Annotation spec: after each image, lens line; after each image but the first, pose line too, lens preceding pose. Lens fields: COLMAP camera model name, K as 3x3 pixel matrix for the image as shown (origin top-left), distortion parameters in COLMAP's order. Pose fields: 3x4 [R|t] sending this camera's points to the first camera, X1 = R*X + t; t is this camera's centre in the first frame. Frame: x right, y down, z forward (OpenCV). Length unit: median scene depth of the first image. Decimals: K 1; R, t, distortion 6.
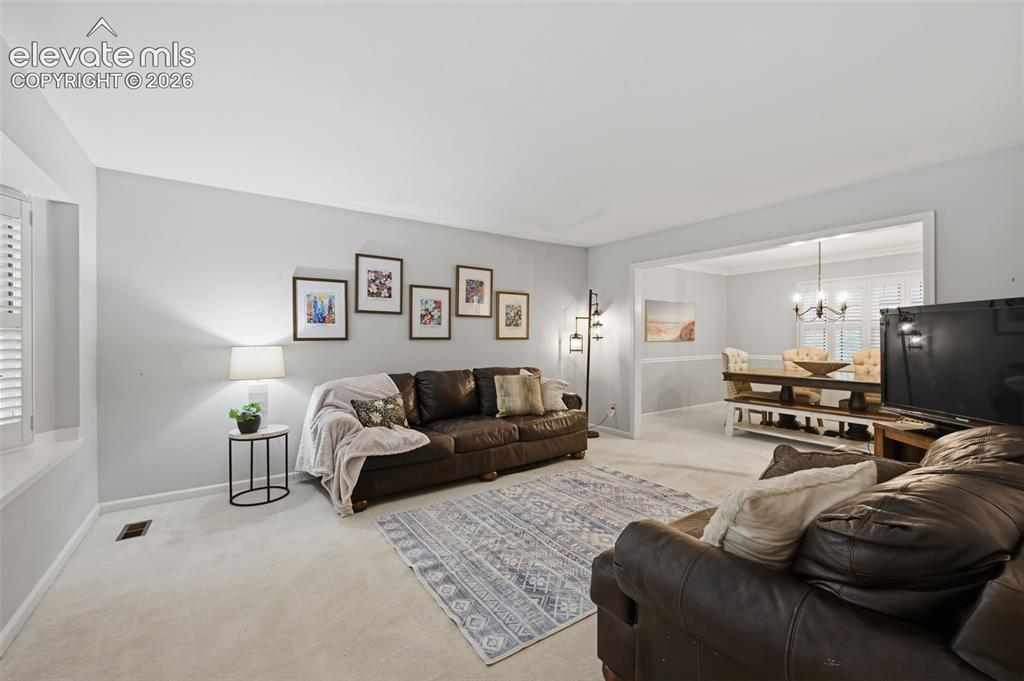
lens RADIAL K [[425.0, 0, 515.2], [0, 425.0, 337.8], [0, 0, 1]] dist [-0.001624, 0.000036]
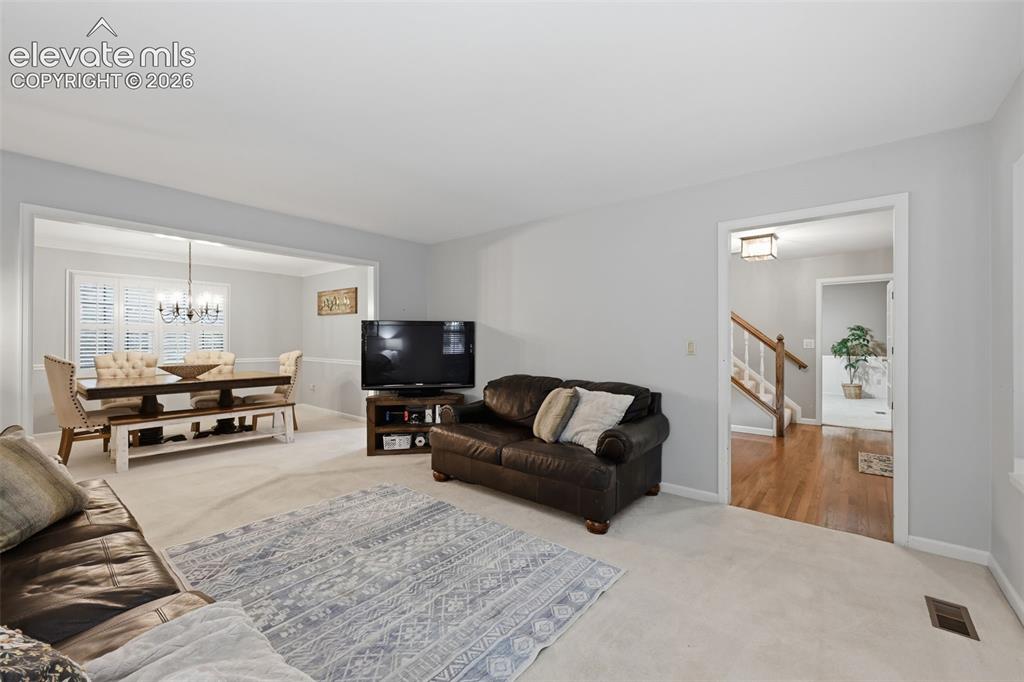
lens RADIAL K [[425.0, 0, 510.8], [0, 425.0, 341.8], [0, 0, 1]] dist [-0.001624, 0.000036]
pose [[-0.279466, -0.002924, 0.960151, -0.486554], [-0.002470, 0.999994, 0.002326, -0.000806], [-0.960152, -0.001722, -0.279472, 0.651235]]
